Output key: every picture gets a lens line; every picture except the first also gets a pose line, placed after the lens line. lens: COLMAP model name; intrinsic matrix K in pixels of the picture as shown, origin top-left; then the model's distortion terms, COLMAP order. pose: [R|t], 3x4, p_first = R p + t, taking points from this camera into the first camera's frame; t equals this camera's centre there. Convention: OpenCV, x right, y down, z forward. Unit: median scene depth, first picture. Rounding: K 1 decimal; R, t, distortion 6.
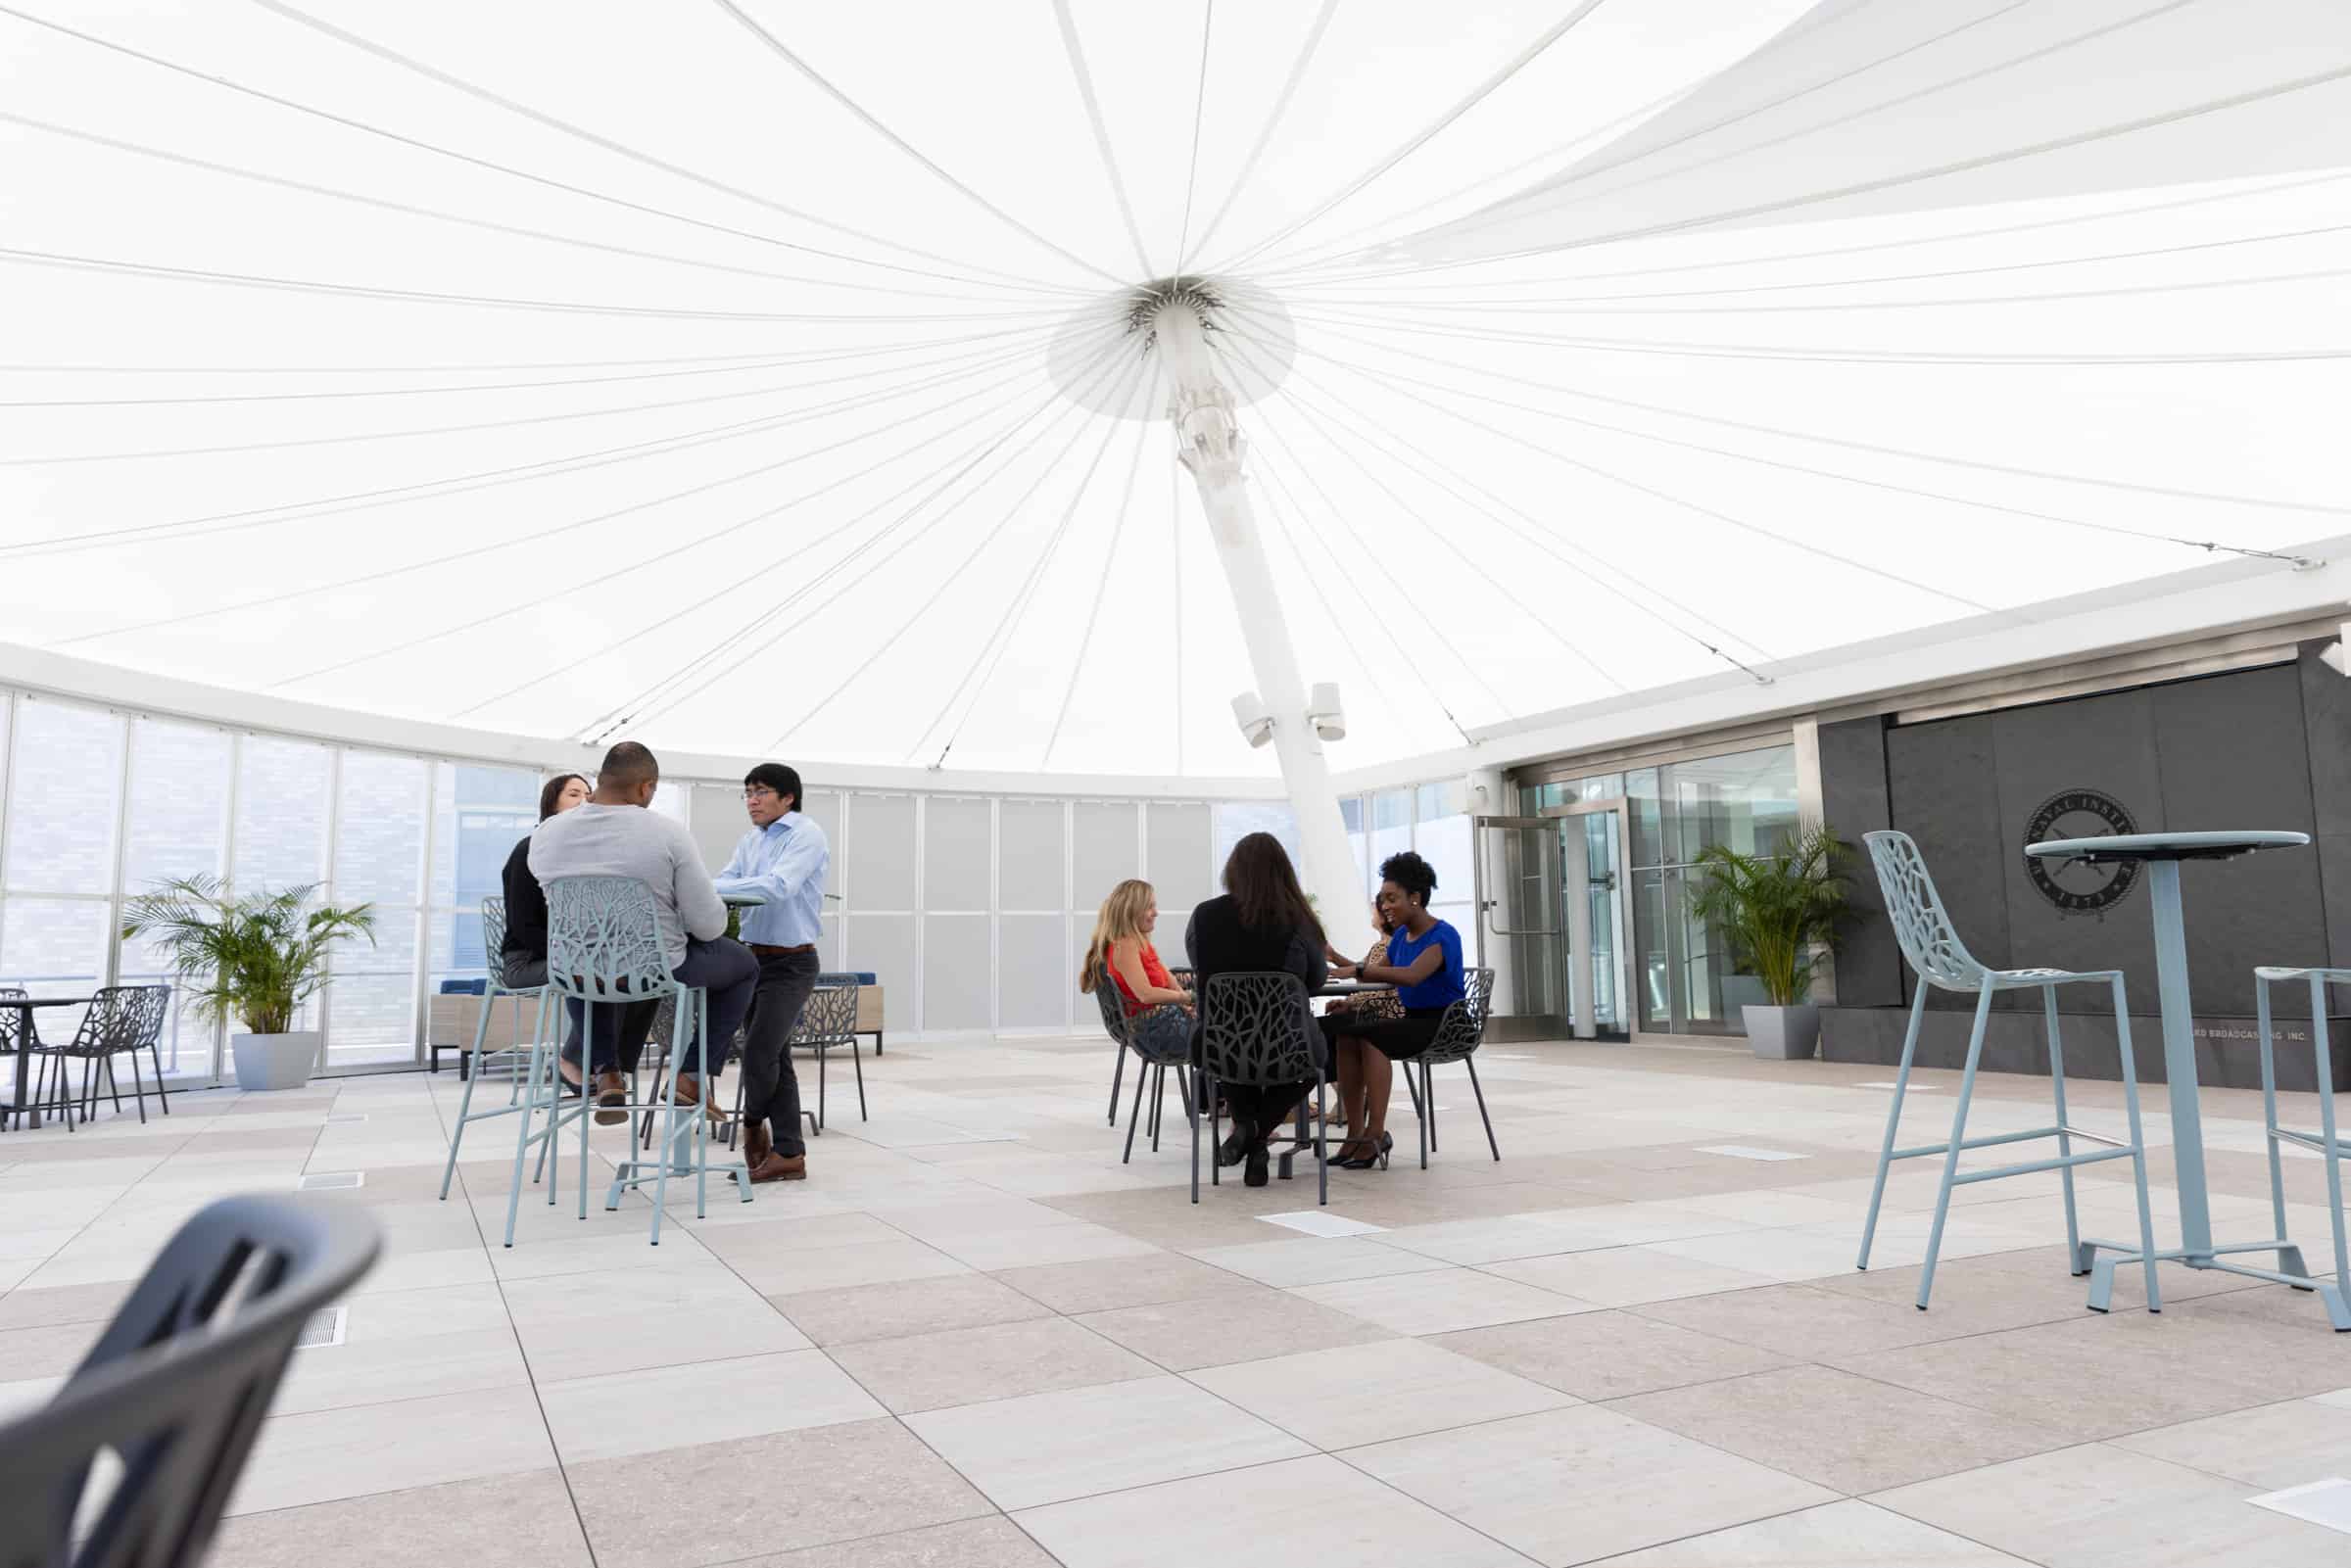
lens RADIAL K [[1466.1, 0, 1175.5], [0, 1466.1, 784.0], [0, 0, 1]] dist [0.002470, -0.000444]
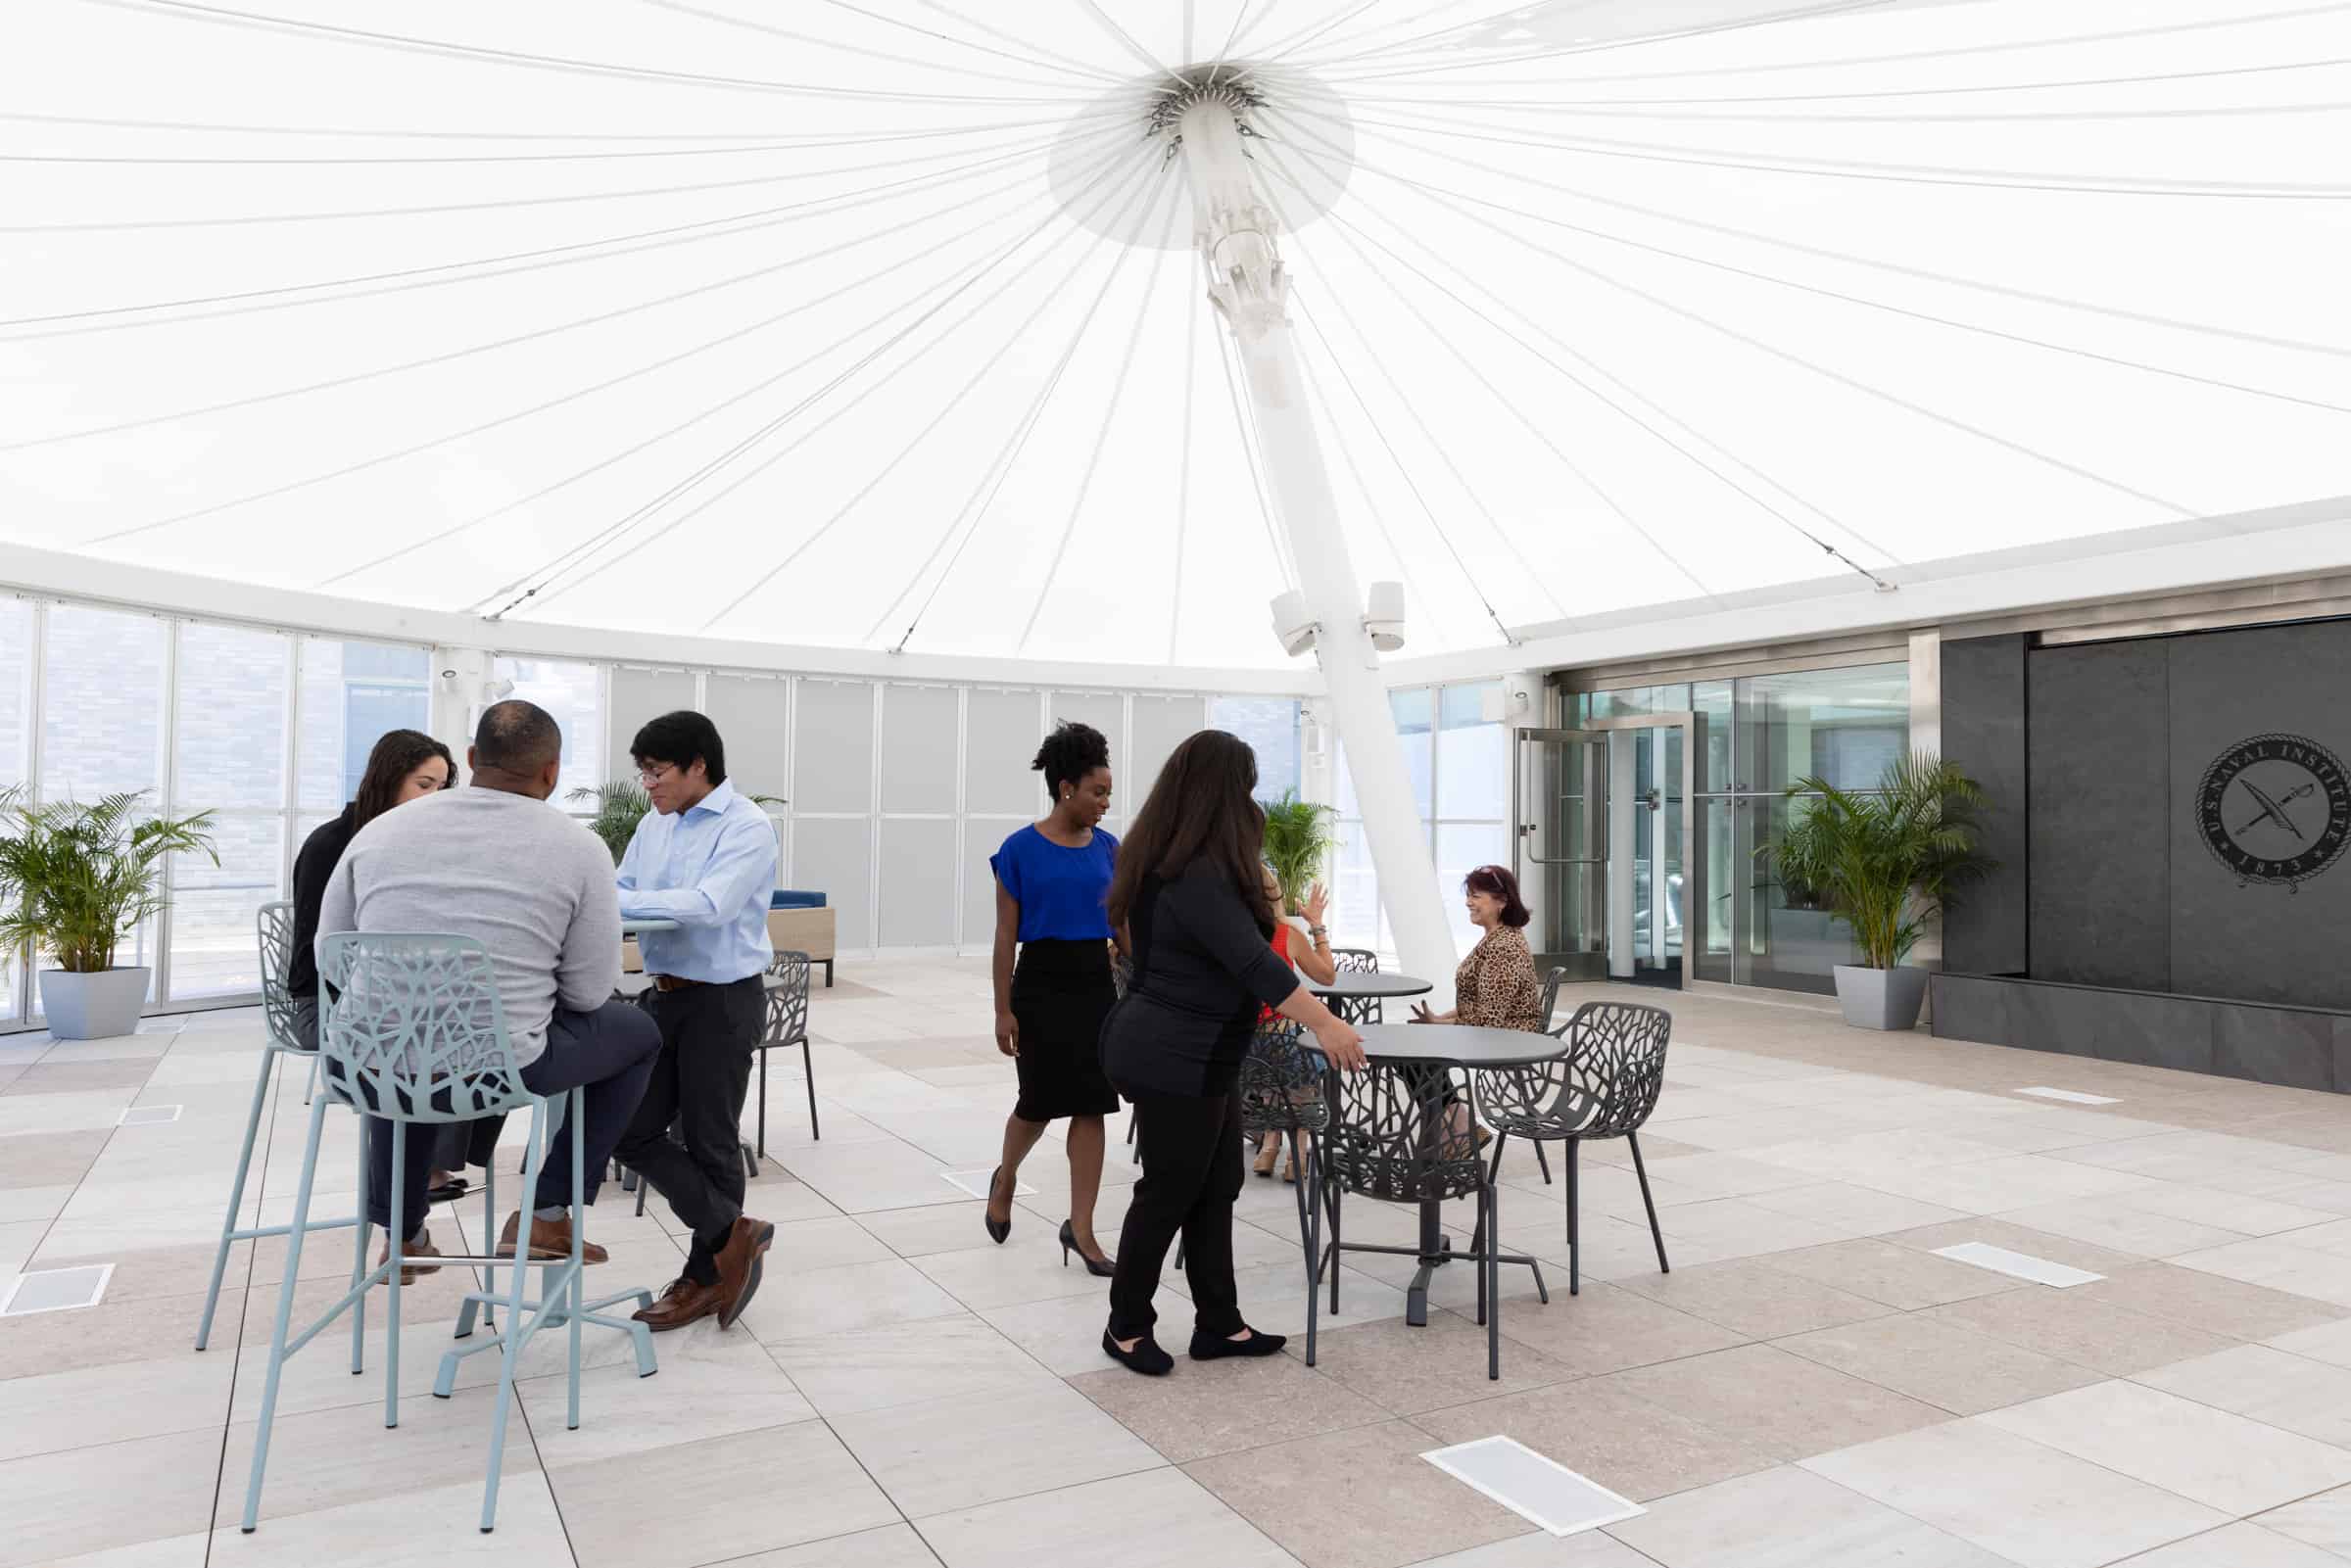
lens RADIAL K [[1553.6, 0, 1175.5], [0, 1553.6, 784.0], [0, 0, 1]] dist [0.011579, -0.001395]
pose [[0.999408, 0.026189, 0.022309, -0.026649], [-0.027911, 0.996346, 0.080717, -0.020003], [-0.020114, -0.081292, 0.996487, 0.111405]]
